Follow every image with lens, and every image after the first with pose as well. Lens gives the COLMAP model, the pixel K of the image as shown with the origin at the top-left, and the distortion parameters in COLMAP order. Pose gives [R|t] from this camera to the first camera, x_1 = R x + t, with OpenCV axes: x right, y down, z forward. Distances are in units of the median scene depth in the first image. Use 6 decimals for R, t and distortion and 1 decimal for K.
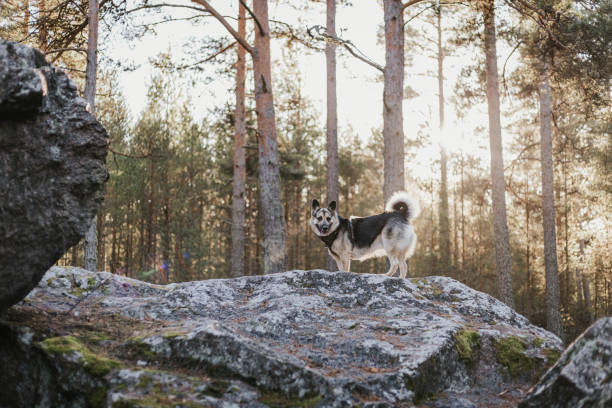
lens RADIAL K [[880.6, 0, 306.0], [0, 880.6, 204.0], [0, 0, 1]] dist [0.004787, 0.011638]
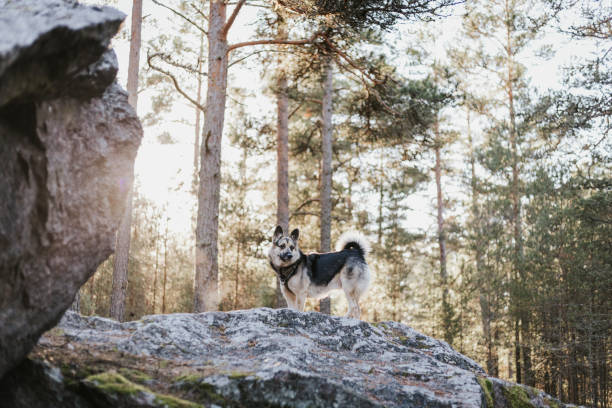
lens RADIAL K [[880.6, 0, 306.0], [0, 880.6, 204.0], [0, 0, 1]] dist [0.004787, 0.011638]
pose [[0.945191, 0.084297, 0.315448, -0.252150], [-0.065852, 0.995461, -0.068704, 0.027131], [-0.319808, 0.044165, 0.946452, 0.119077]]
